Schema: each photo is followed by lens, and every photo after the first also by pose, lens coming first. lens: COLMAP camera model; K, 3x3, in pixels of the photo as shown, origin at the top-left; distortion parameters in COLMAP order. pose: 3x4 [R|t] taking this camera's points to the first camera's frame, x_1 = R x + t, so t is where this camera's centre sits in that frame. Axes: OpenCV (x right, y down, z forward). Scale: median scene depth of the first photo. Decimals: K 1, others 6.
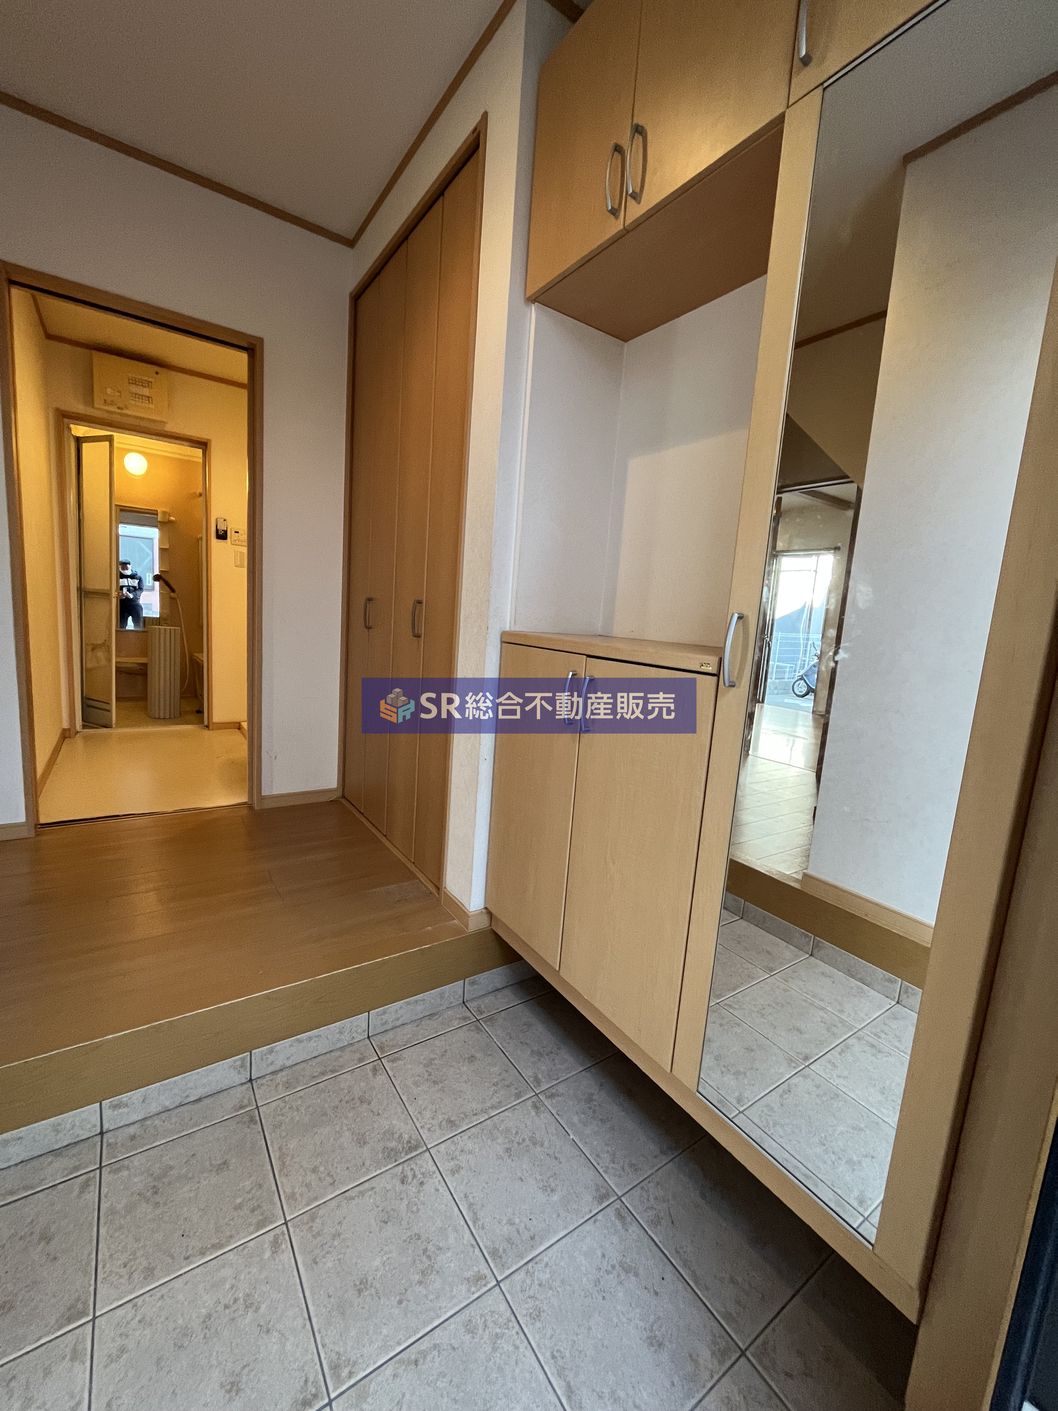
lens RADIAL K [[574.6, 0, 531.5], [0, 574.6, 702.7], [0, 0, 1]] dist [0.000044, -0.000509]
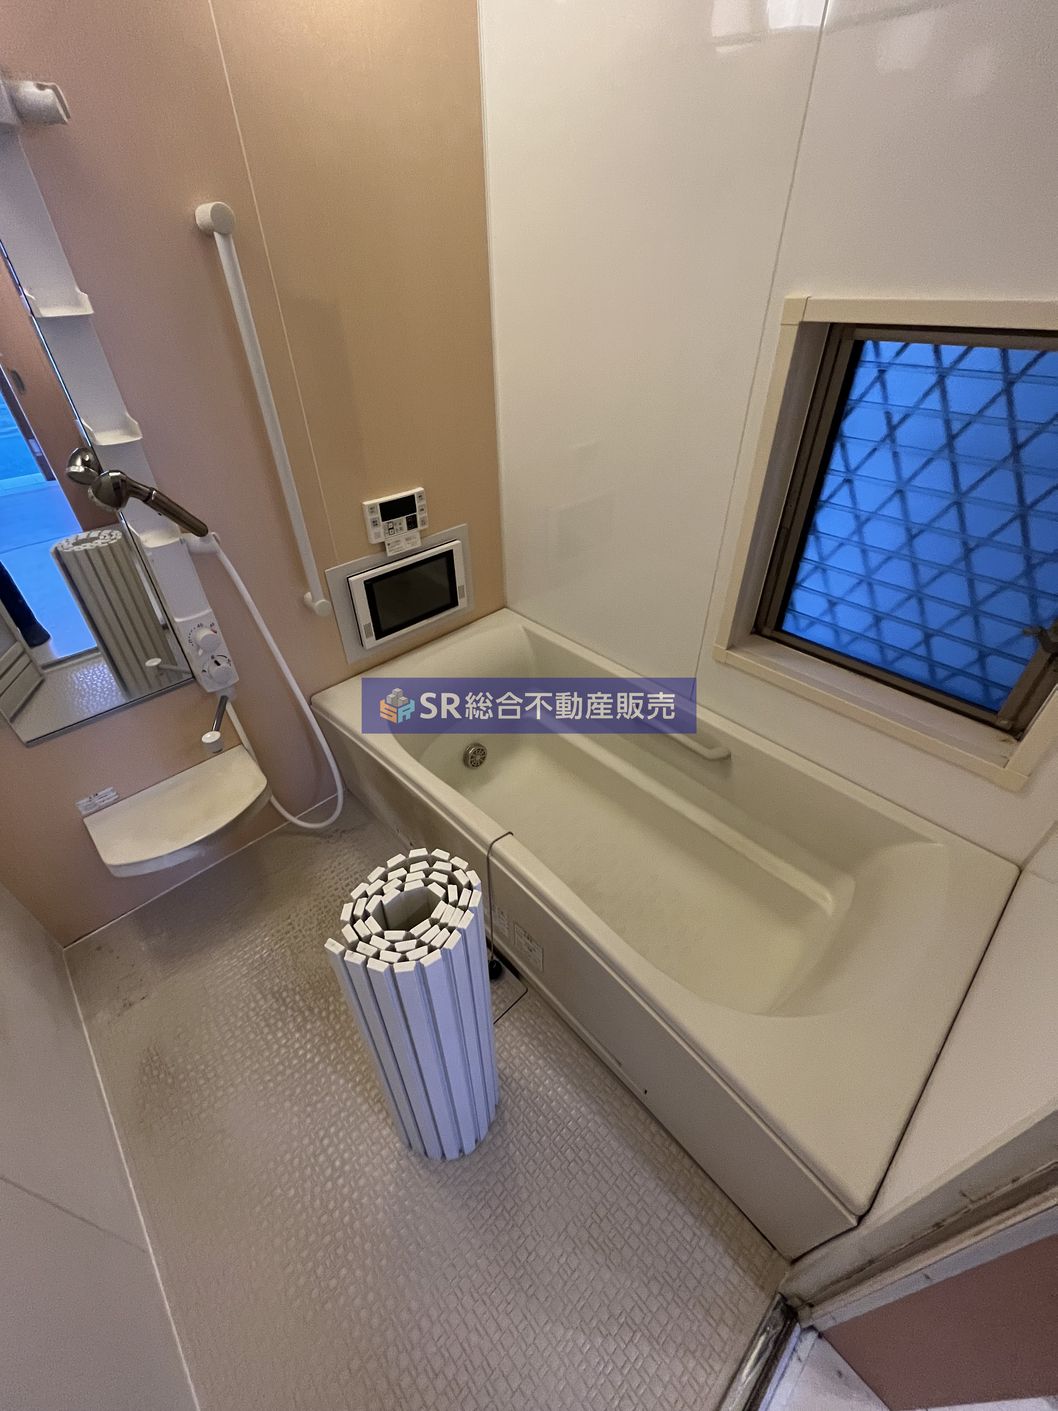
lens RADIAL K [[574.6, 0, 526.7], [0, 574.6, 699.2], [0, 0, 1]] dist [0.000044, -0.000509]
pose [[0.984379, -0.165076, 0.061216, -0.690245], [0.113470, 0.860694, 0.496316, -0.312671], [-0.134618, -0.481618, 0.865981, 0.997729]]
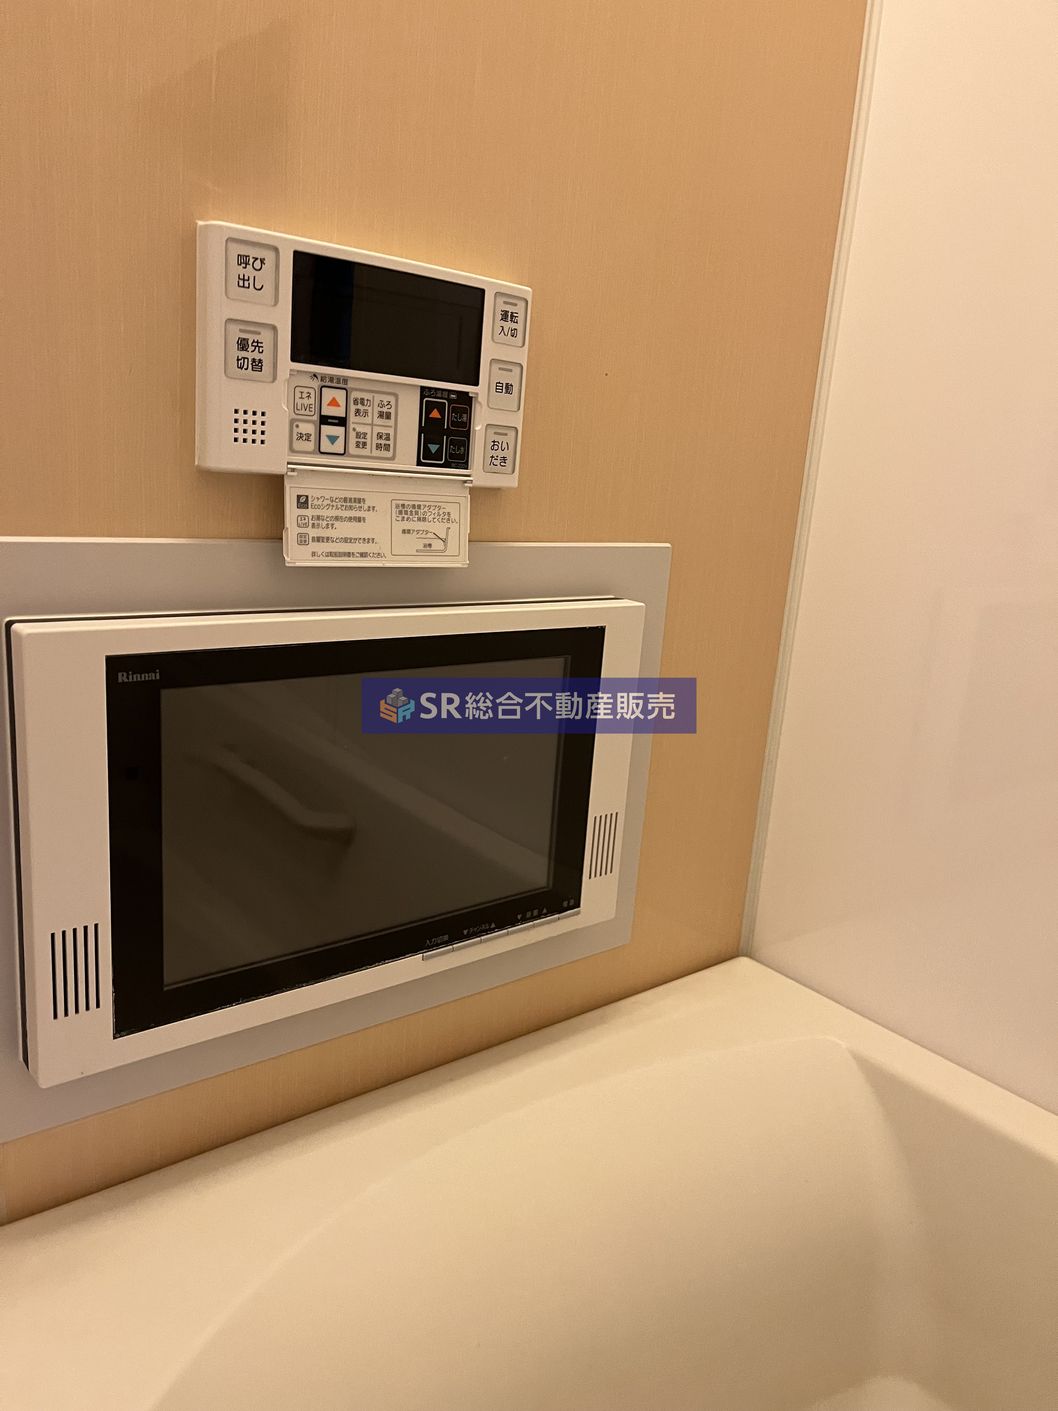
lens RADIAL K [[1062.6, 0, 532.3], [0, 1062.6, 710.4], [0, 0, 1]] dist [0.037697, -0.033848]
pose [[0.997129, -0.021741, 0.072536, -0.725241], [0.014406, 0.994868, 0.100154, -0.200743], [-0.074341, -0.098822, 0.992324, 1.280325]]
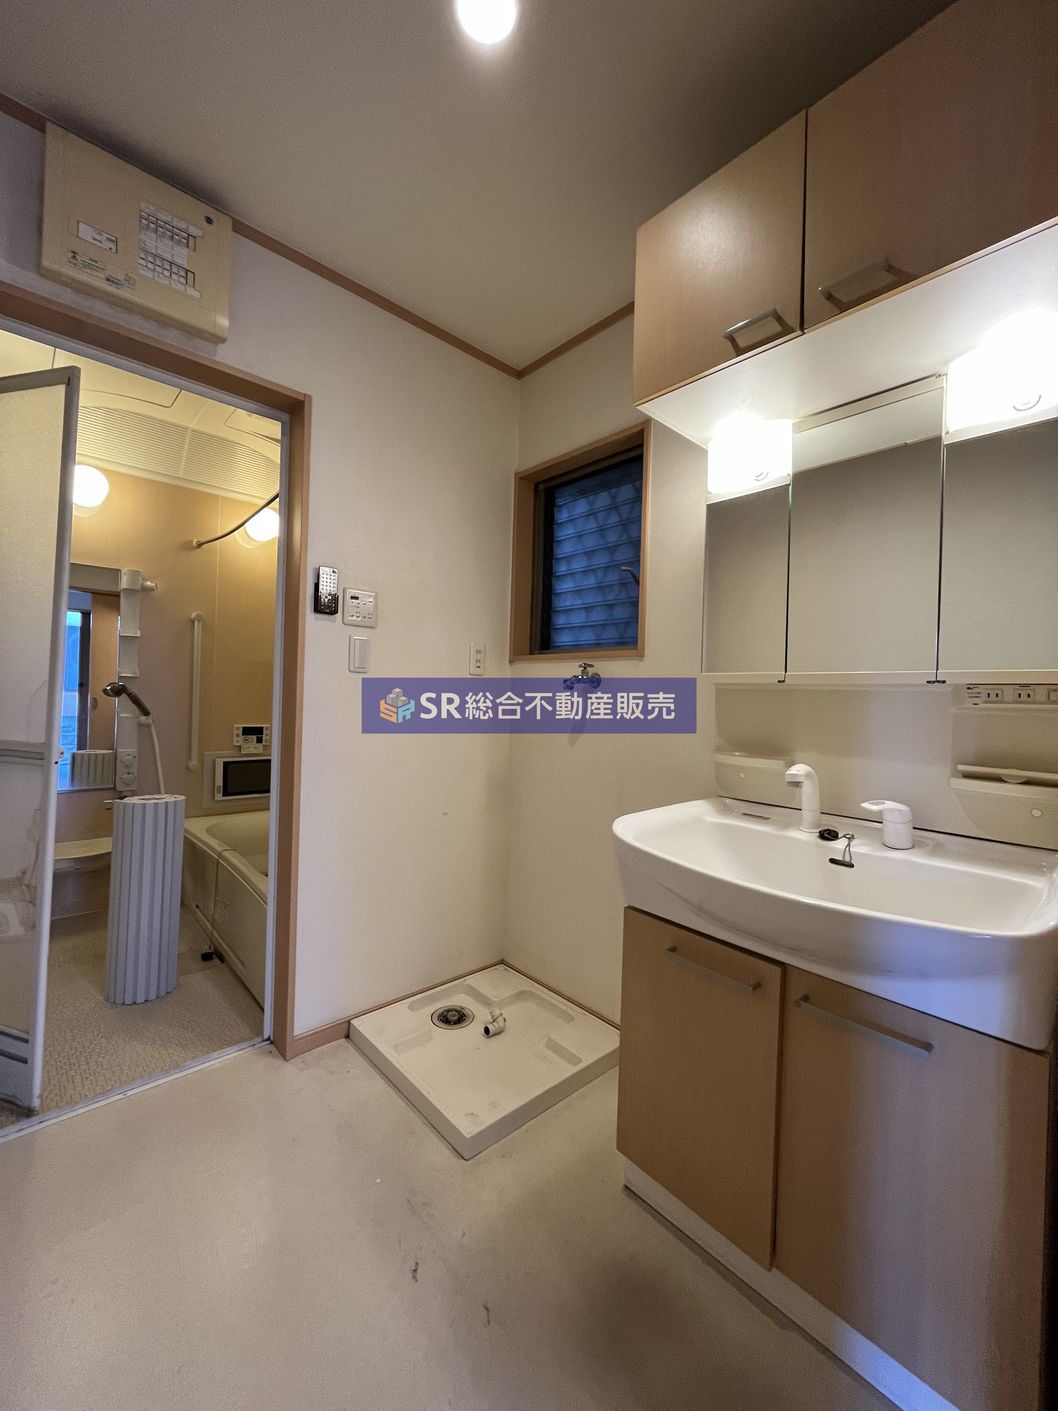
lens RADIAL K [[574.6, 0, 527.3], [0, 574.6, 703.0], [0, 0, 1]] dist [0.000044, -0.000509]
pose [[0.990099, -0.043910, 0.133325, -0.448397], [0.060056, 0.991003, -0.119609, -0.154827], [-0.126873, 0.126432, 0.983828, 0.553479]]
